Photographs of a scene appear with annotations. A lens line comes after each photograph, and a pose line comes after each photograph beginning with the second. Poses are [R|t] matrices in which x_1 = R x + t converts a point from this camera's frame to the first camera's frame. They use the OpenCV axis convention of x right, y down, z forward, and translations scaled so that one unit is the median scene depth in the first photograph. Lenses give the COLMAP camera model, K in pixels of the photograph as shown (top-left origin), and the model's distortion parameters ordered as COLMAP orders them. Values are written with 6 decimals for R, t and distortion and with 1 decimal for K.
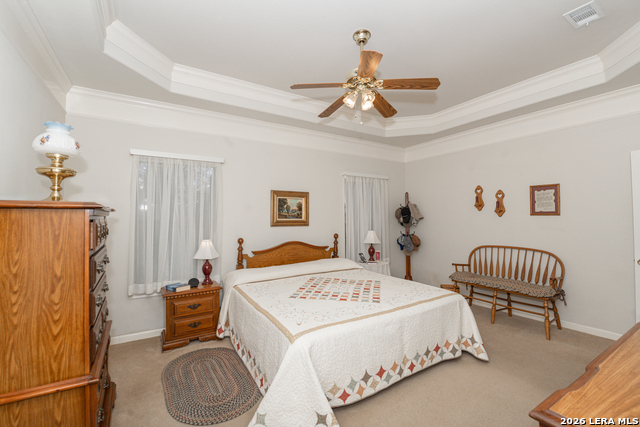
lens RADIAL K [[281.1, 0, 317.5], [0, 281.1, 212.3], [0, 0, 1]] dist [-0.012506, -0.000720]
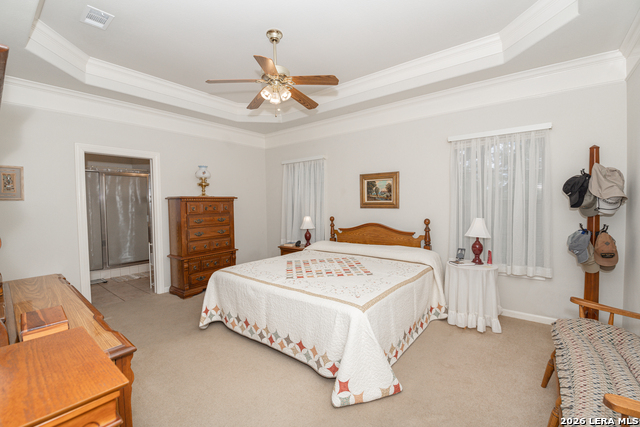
lens RADIAL K [[281.1, 0, 317.5], [0, 281.1, 212.3], [0, 0, 1]] dist [-0.012506, -0.000720]
pose [[0.320402, 0.041161, -0.946387, 0.797823], [0.037211, 0.997738, 0.055993, -0.000400], [0.946551, -0.053157, 0.318145, 0.479453]]
